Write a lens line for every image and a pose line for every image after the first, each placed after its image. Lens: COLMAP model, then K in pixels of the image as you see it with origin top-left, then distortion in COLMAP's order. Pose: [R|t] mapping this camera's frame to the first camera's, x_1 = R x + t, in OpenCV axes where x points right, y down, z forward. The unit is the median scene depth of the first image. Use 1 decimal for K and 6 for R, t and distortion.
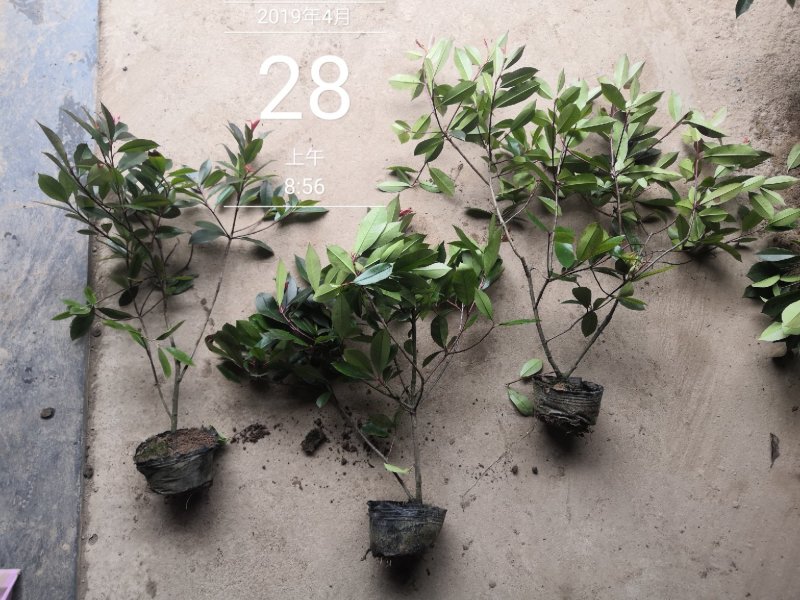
lens RADIAL K [[630.1, 0, 400.0], [0, 630.1, 300.0], [0, 0, 1]] dist [-0.026375, 0.069383]
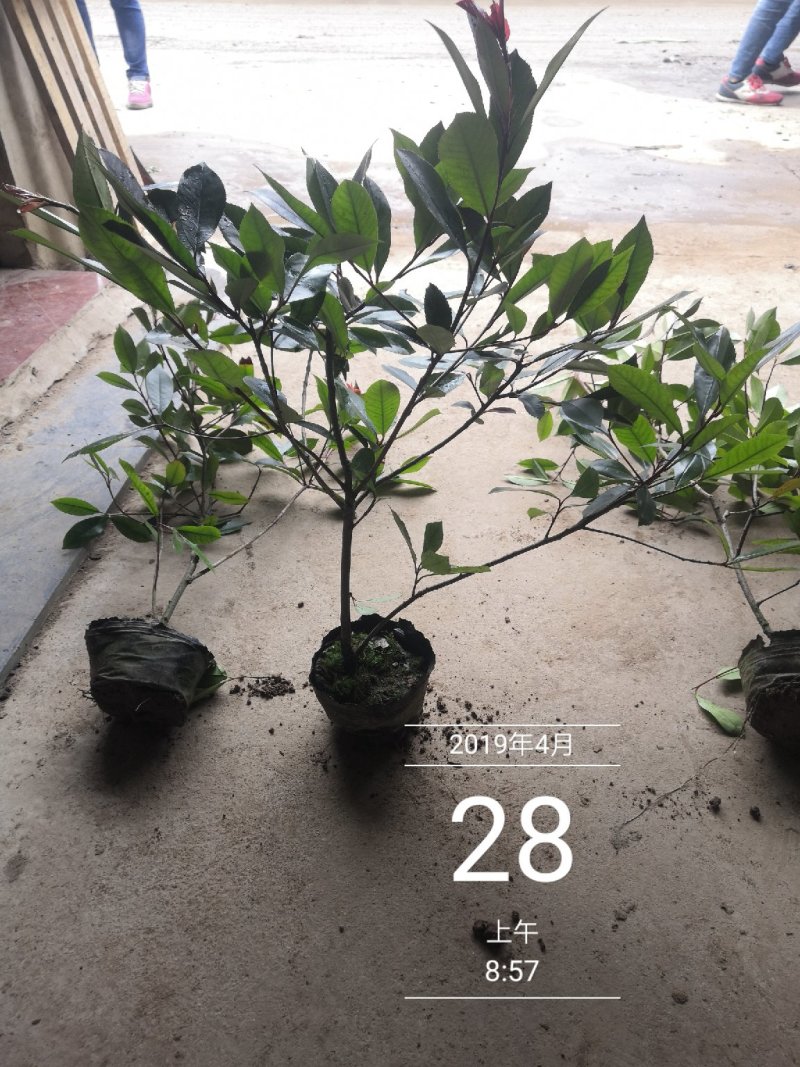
lens RADIAL K [[840.4, 0, 400.0], [0, 840.4, 533.5], [0, 0, 1]] dist [-0.026375, 0.069383]
pose [[0.981555, 0.088142, -0.169650, 0.019005], [-0.174406, 0.776322, -0.605728, 0.573523], [0.078313, 0.624143, 0.777375, 0.277808]]
